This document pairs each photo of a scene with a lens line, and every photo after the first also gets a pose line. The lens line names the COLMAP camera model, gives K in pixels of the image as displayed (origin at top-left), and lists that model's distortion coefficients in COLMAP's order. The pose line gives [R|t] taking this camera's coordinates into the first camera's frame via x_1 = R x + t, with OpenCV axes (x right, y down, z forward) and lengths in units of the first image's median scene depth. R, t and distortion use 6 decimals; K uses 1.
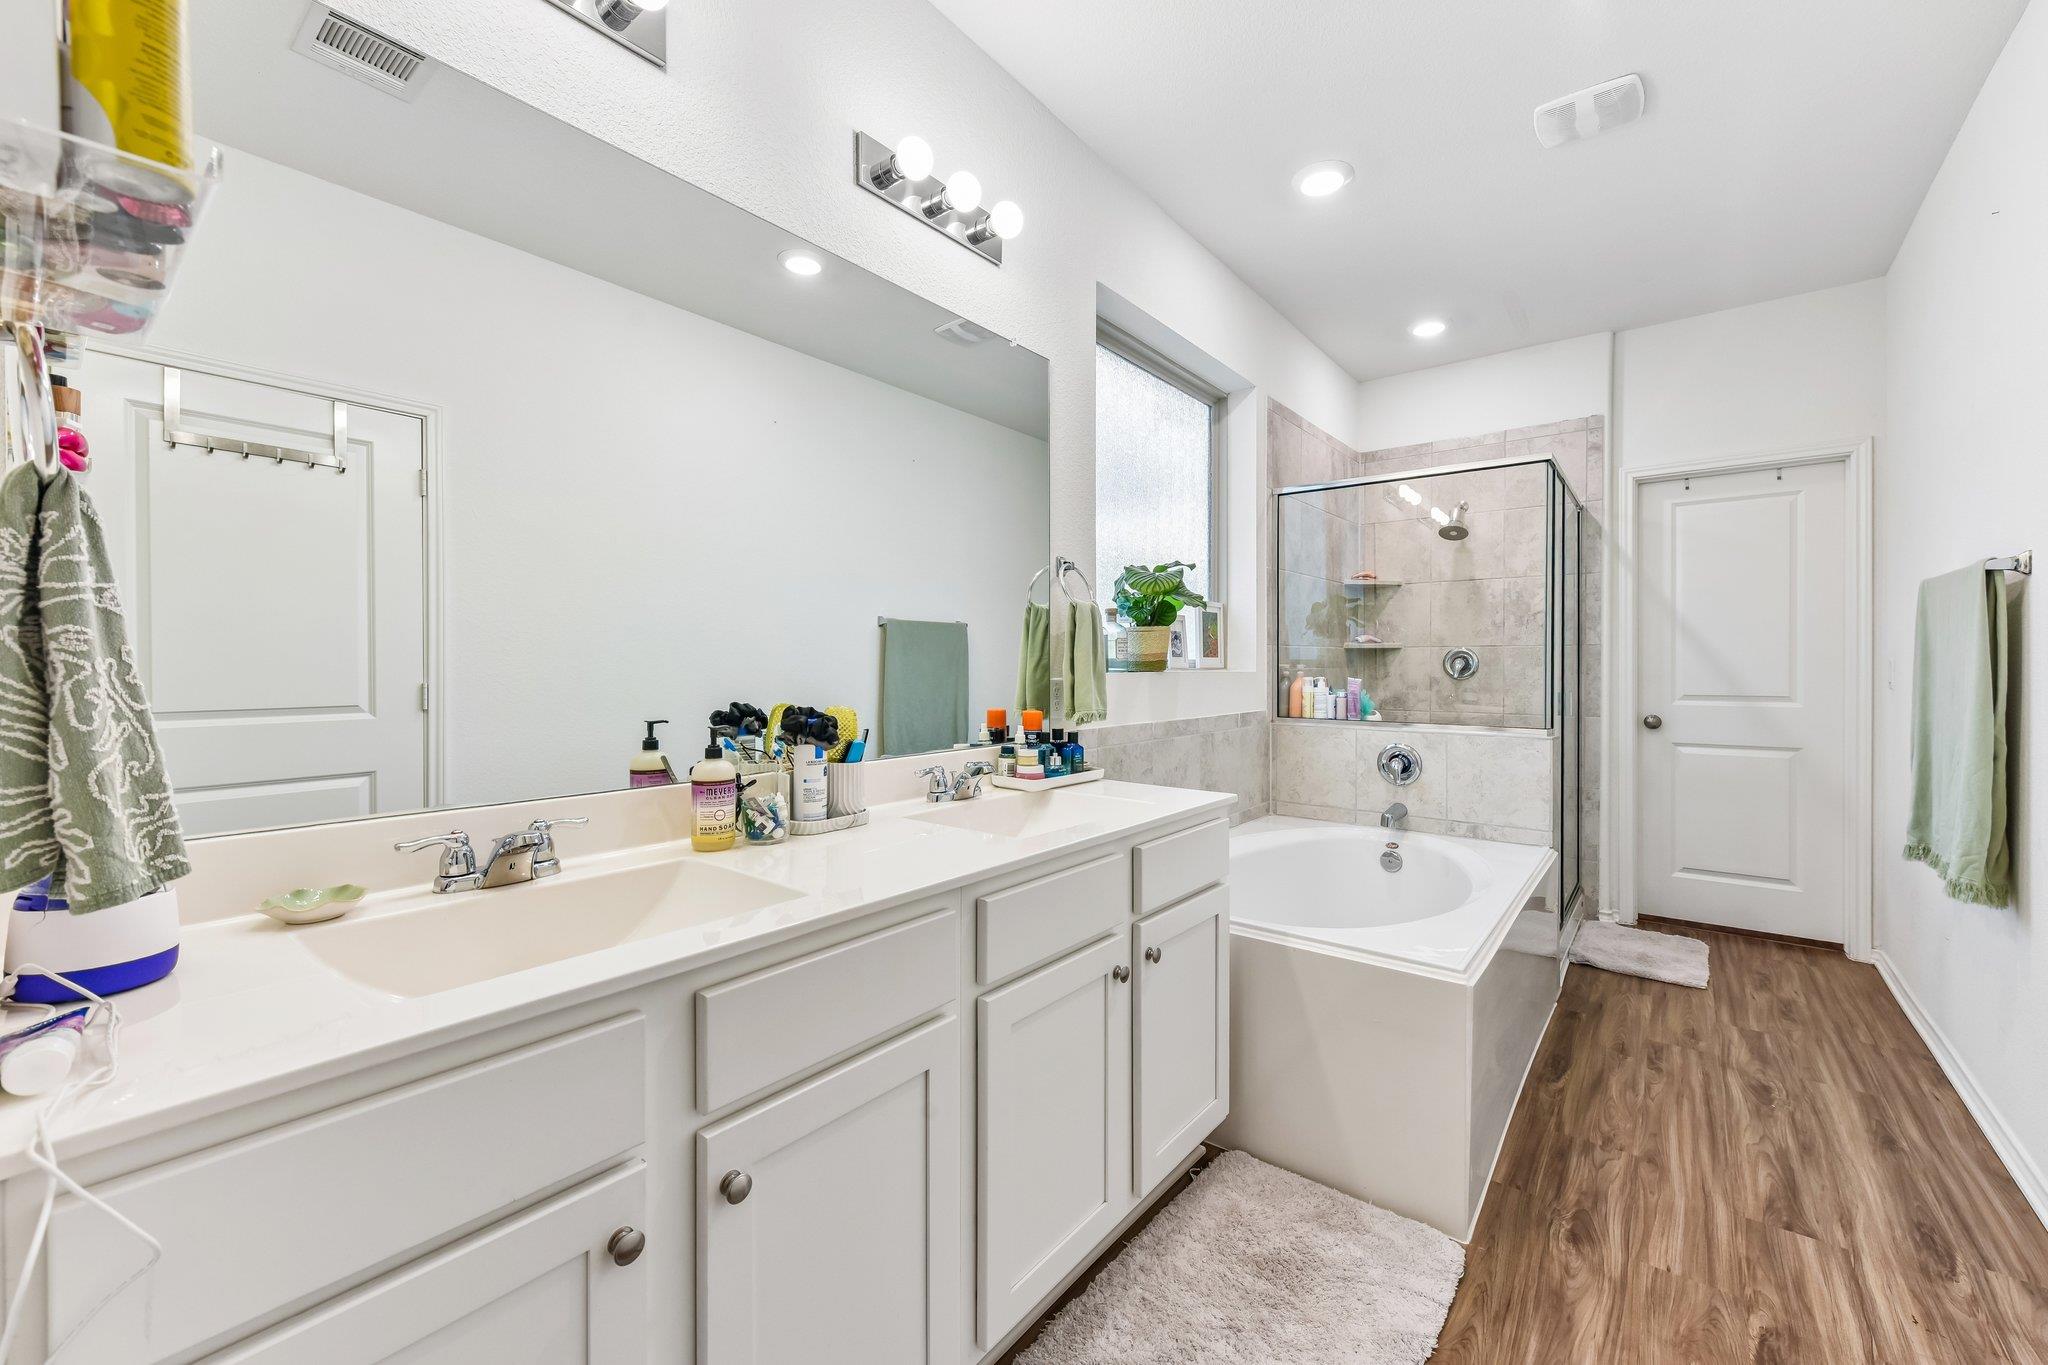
lens RADIAL K [[824.3, 0, 1015.7], [0, 824.3, 681.7], [0, 0, 1]] dist [0.000263, 0.000025]
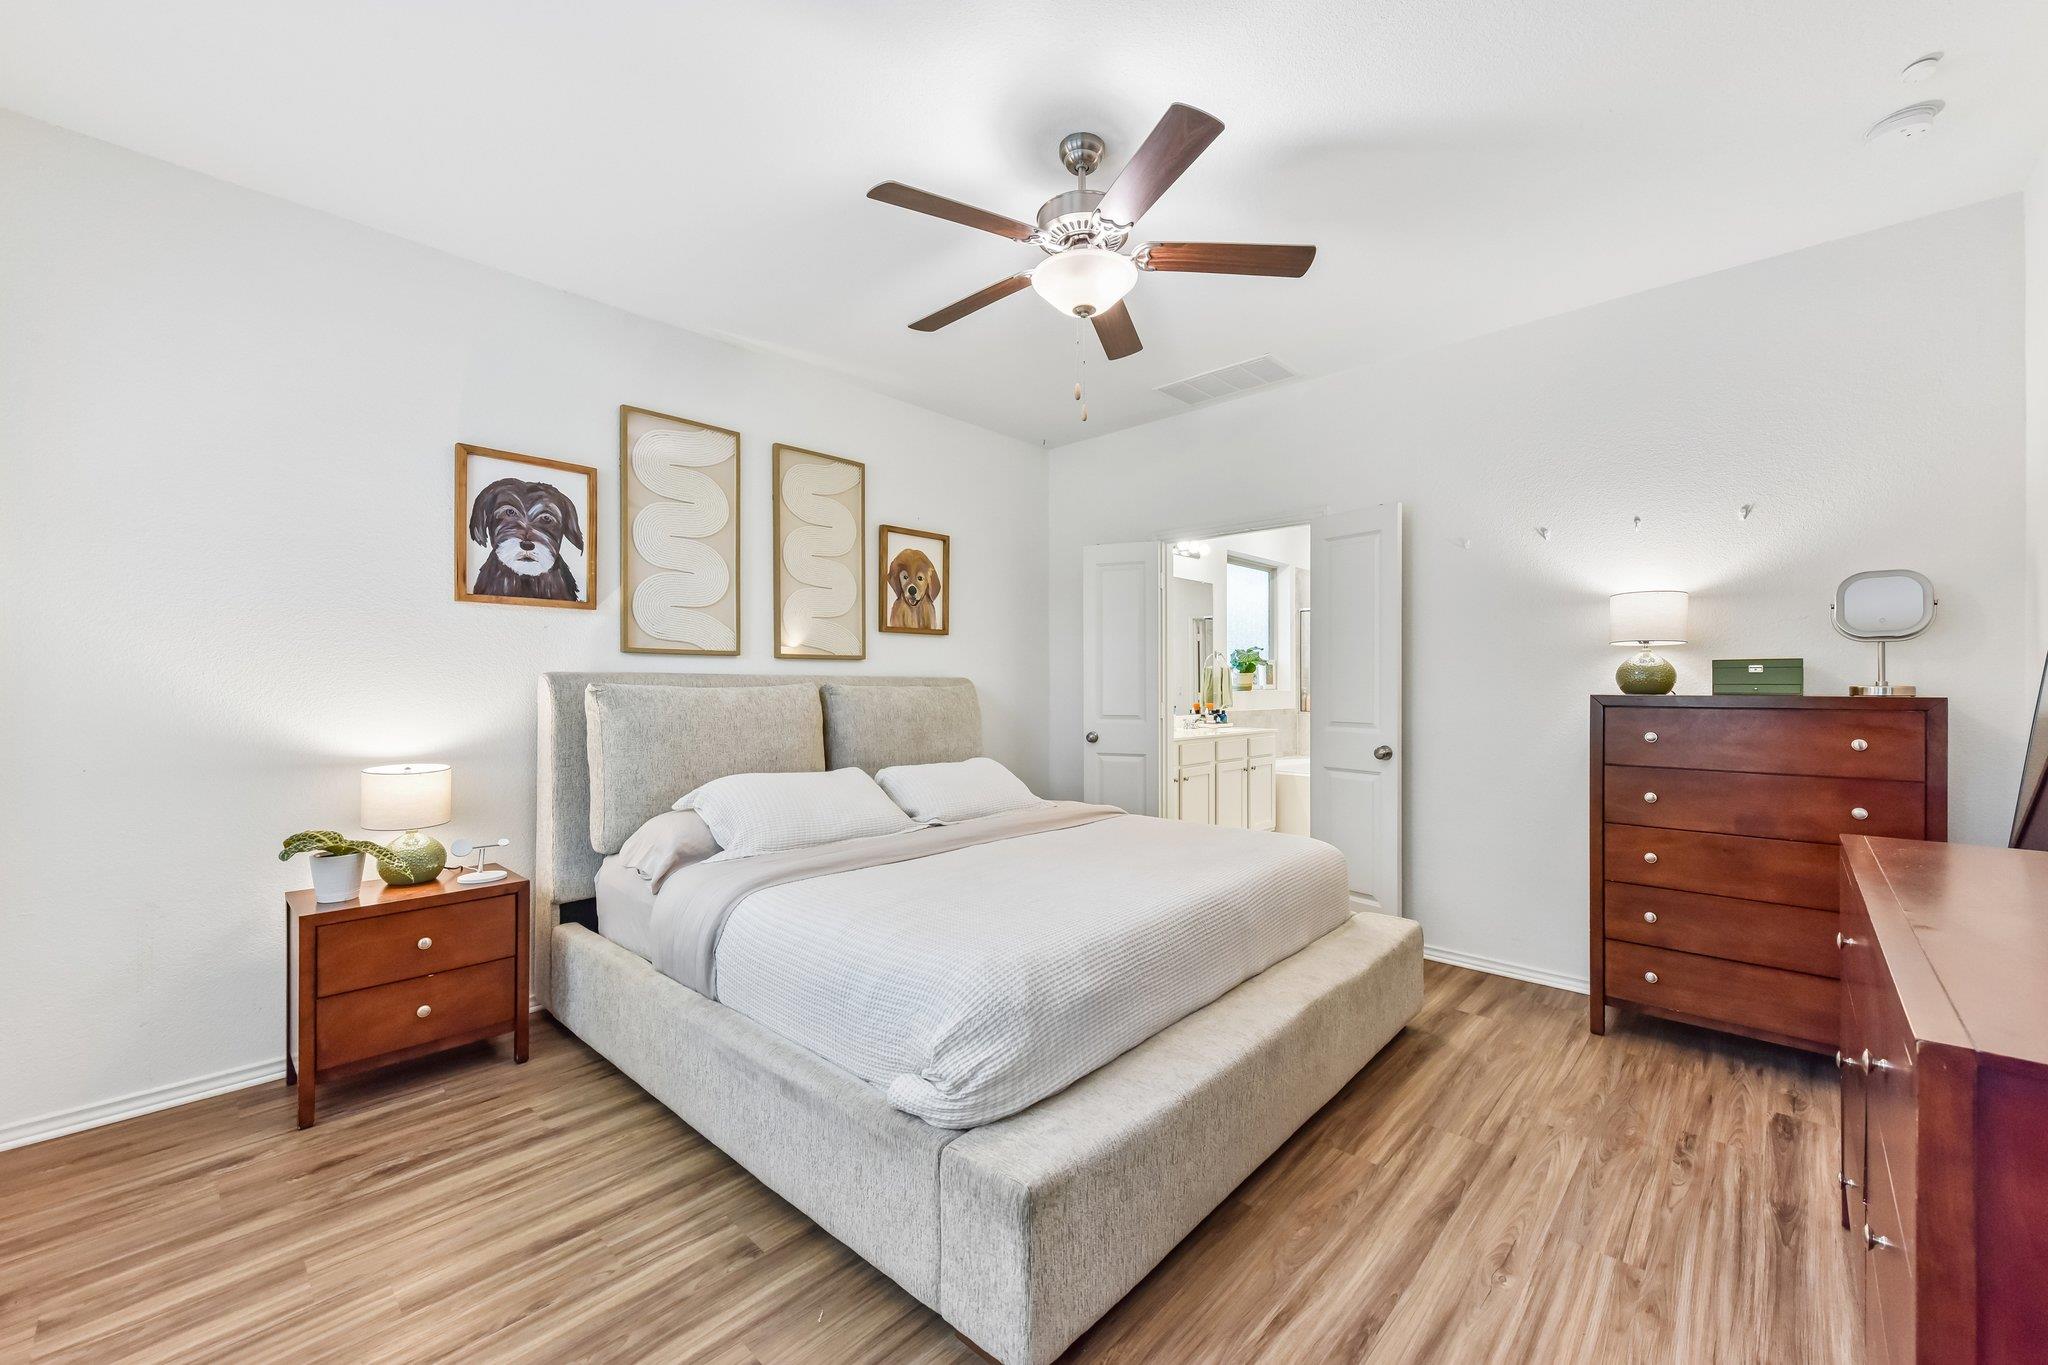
lens RADIAL K [[824.3, 0, 1015.7], [0, 824.3, 681.7], [0, 0, 1]] dist [0.000263, 0.000025]
pose [[0.997637, 0.003145, -0.068626, -0.428440], [-0.004639, 0.999756, -0.021620, 0.021810], [0.068542, 0.021887, 0.997408, -1.840599]]
